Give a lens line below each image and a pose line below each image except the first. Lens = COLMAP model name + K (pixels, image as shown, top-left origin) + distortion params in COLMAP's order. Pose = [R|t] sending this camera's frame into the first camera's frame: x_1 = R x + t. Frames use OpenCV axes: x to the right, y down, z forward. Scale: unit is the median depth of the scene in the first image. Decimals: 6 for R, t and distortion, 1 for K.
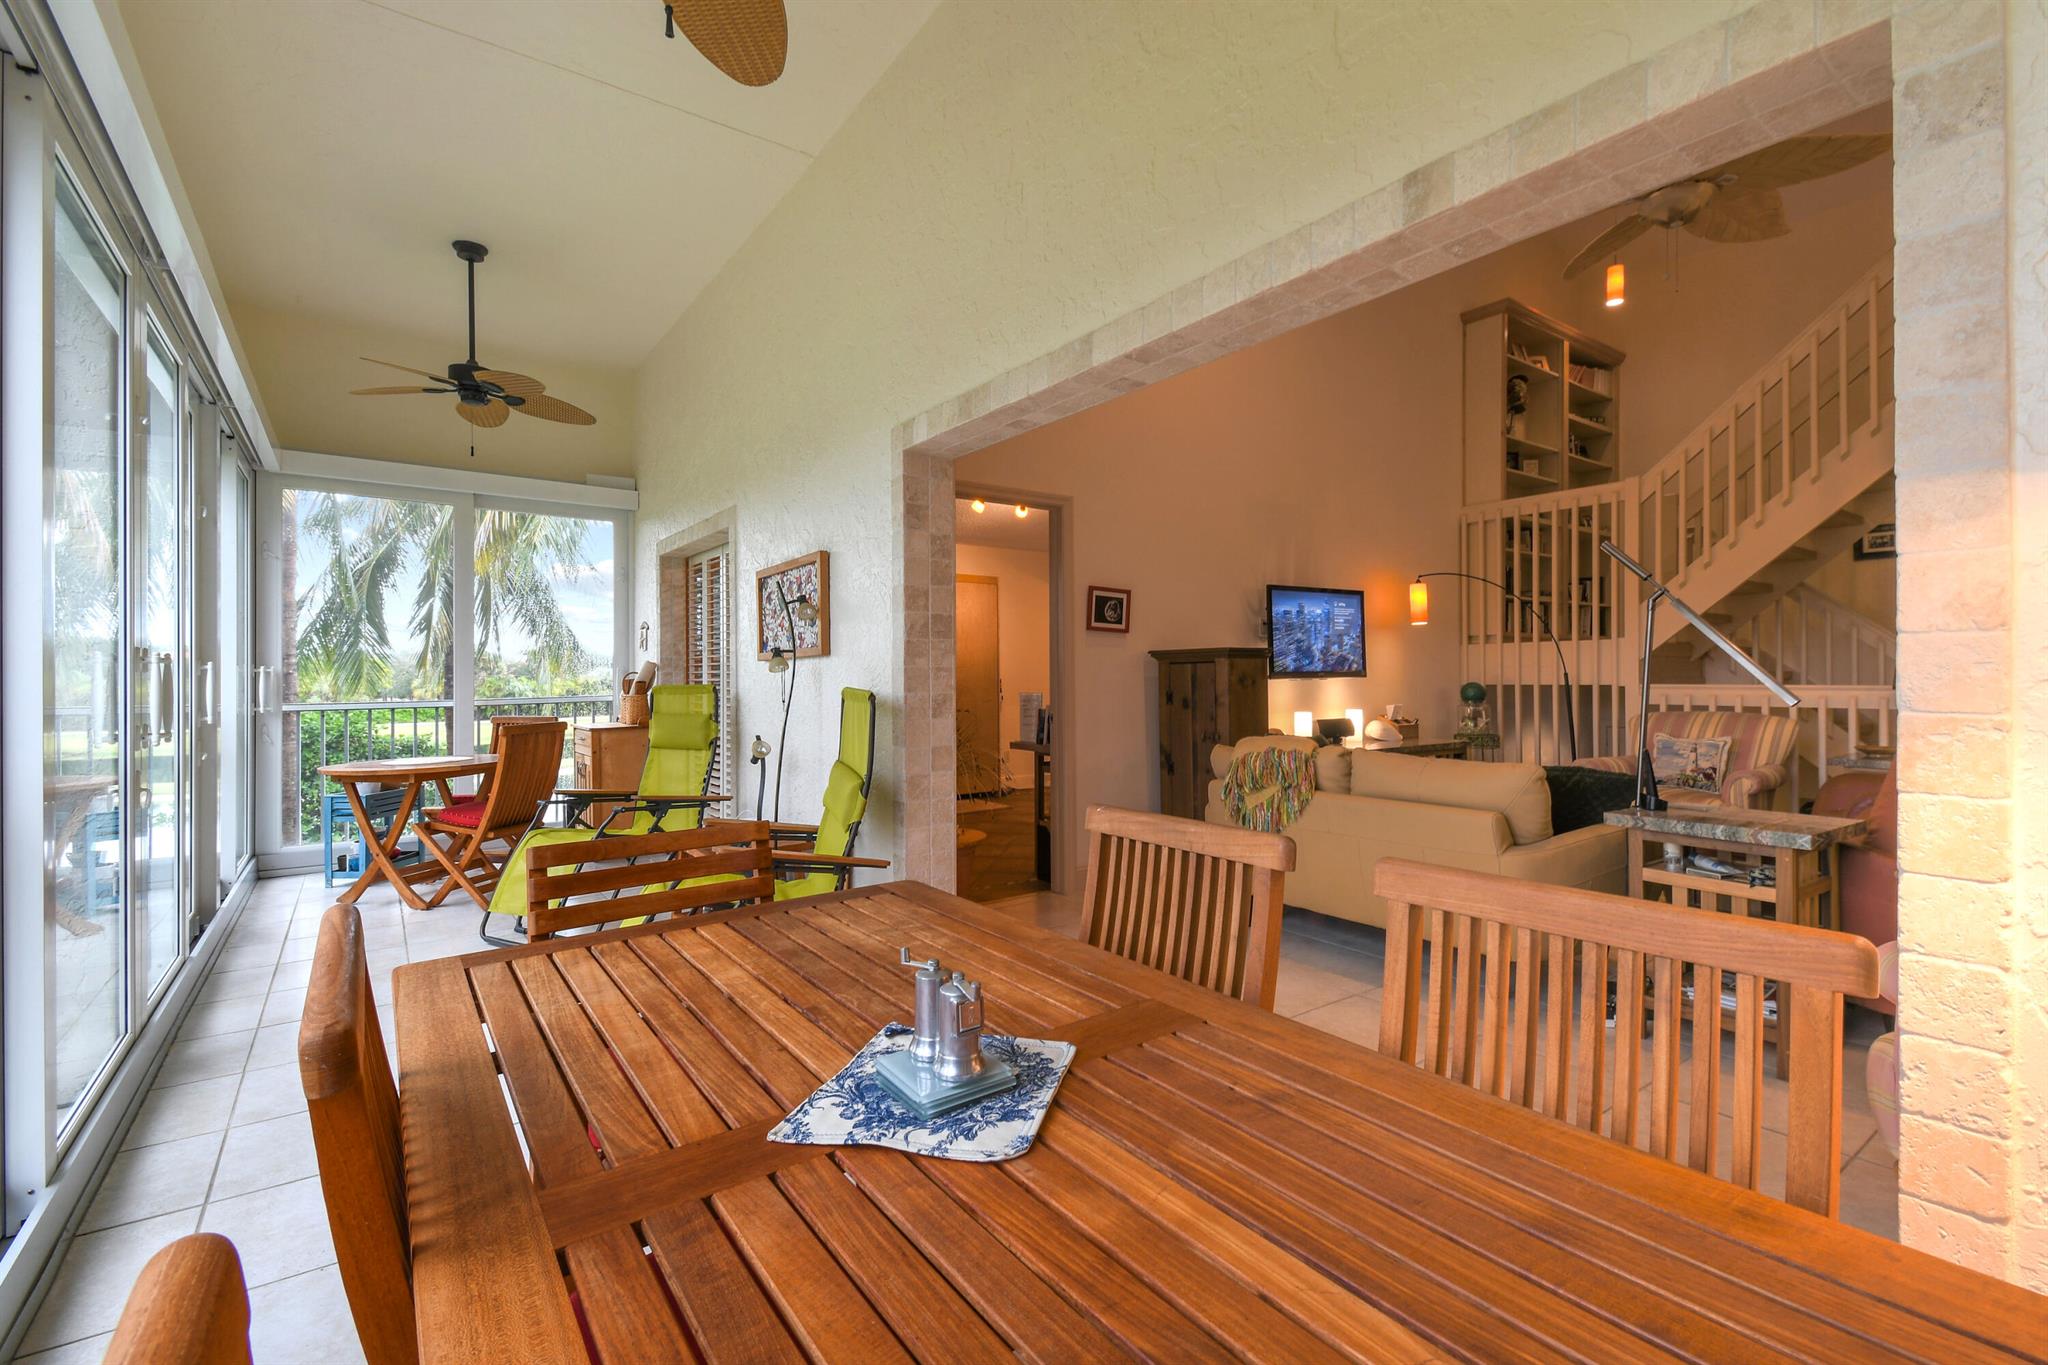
lens RADIAL K [[907.5, 0, 1024.0], [0, 907.5, 682.5], [0, 0, 1]] dist [0.000748, 0.000053]
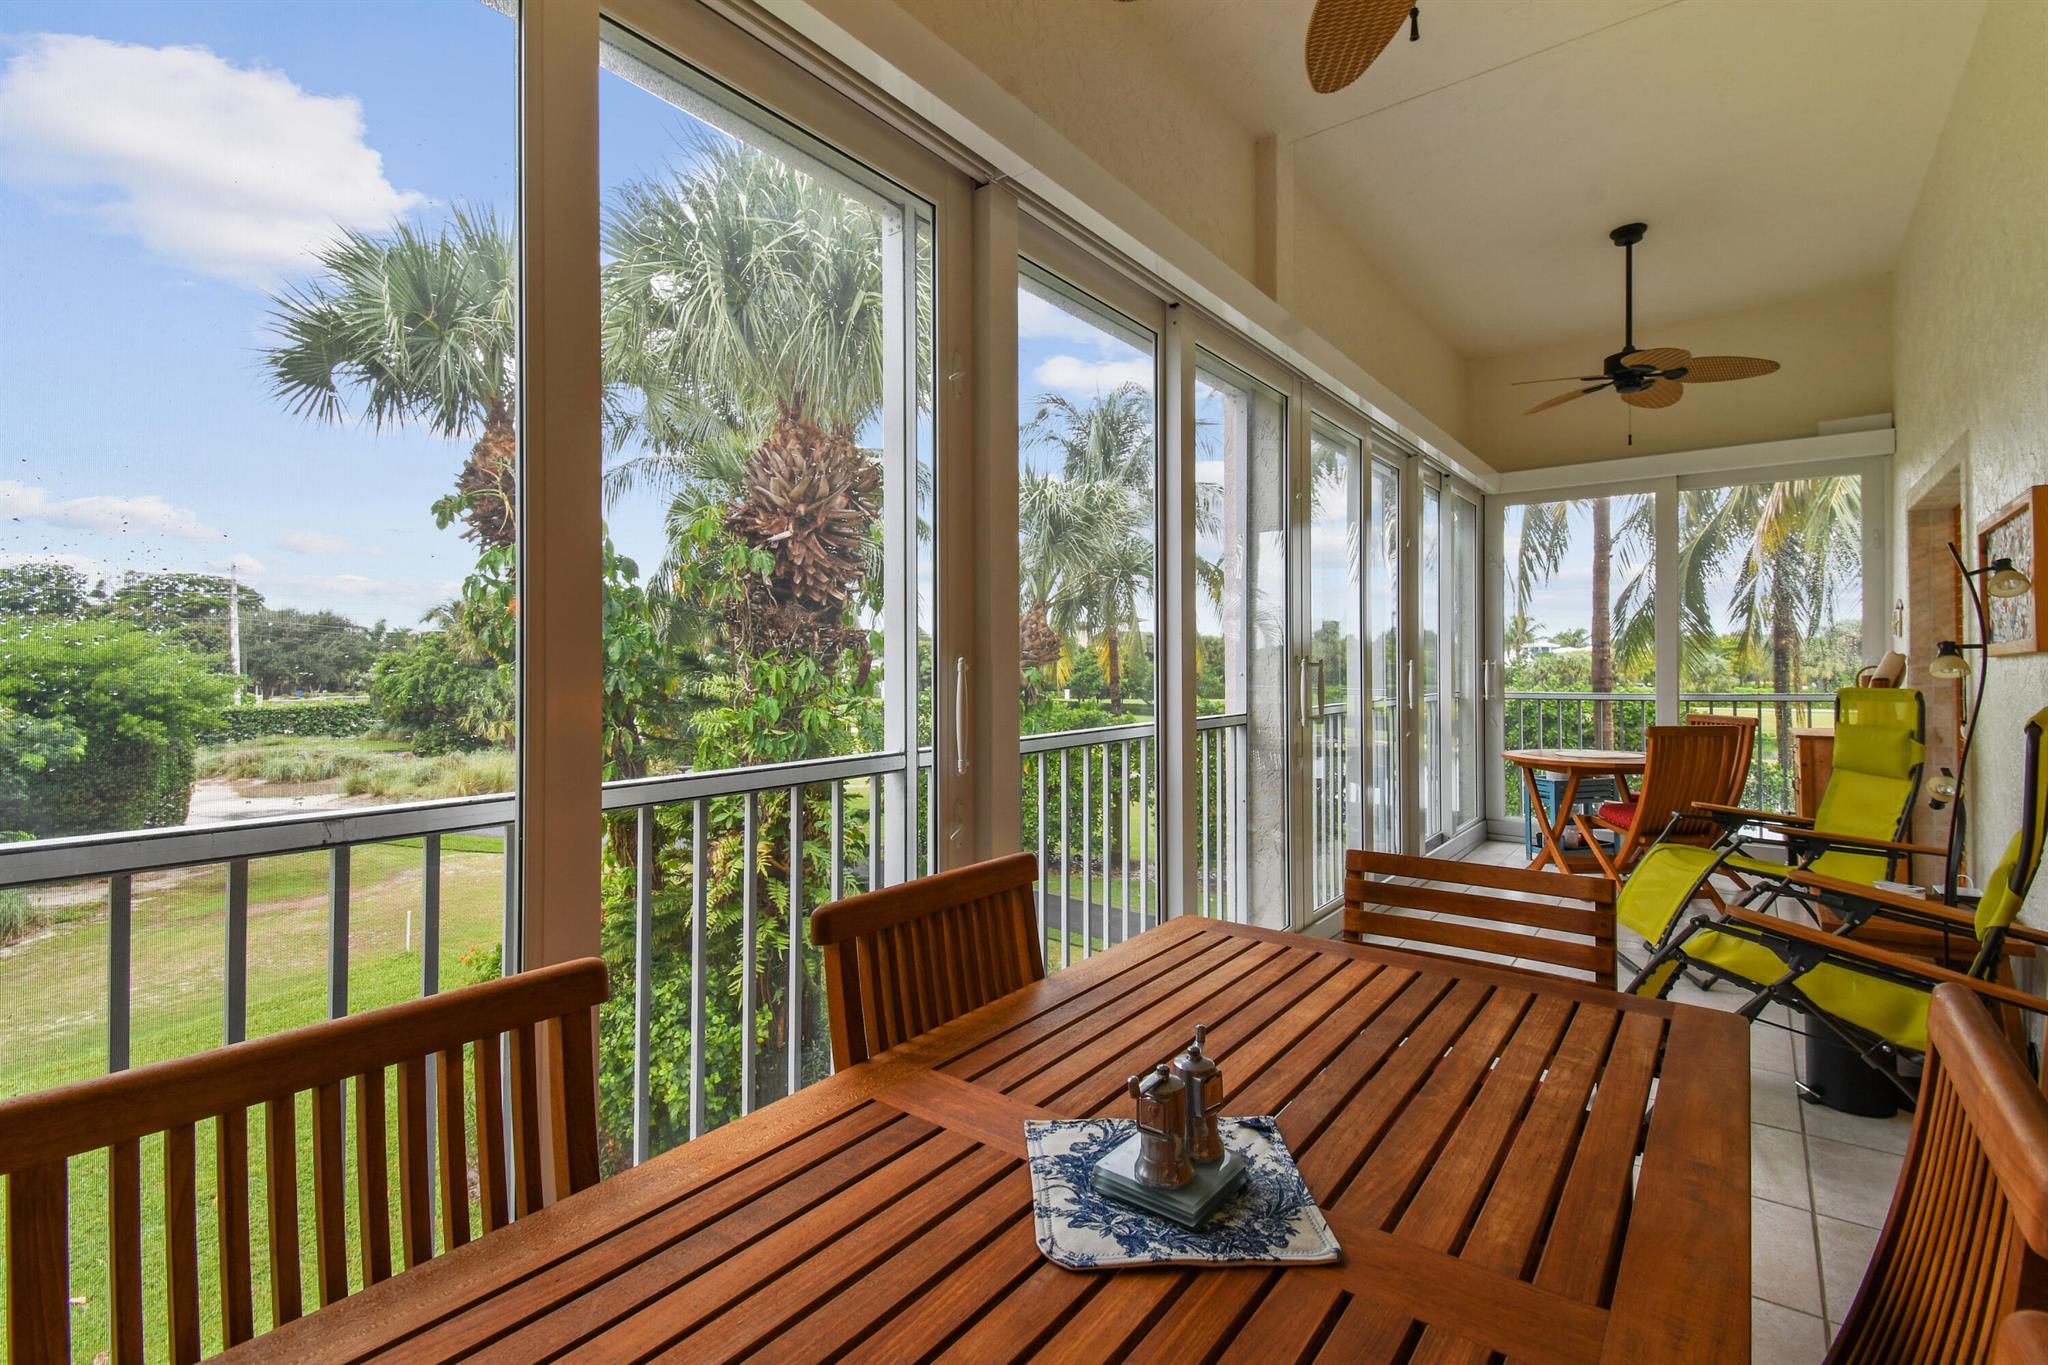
lens RADIAL K [[901.4, 0, 1026.2], [0, 901.4, 658.9], [0, 0, 1]] dist [0.010319, 0.000047]
pose [[0.270778, -0.004084, -0.962633, 0.151141], [-0.001403, 0.999988, -0.004637, -0.016586], [0.962641, 0.002606, 0.270769, 0.122326]]
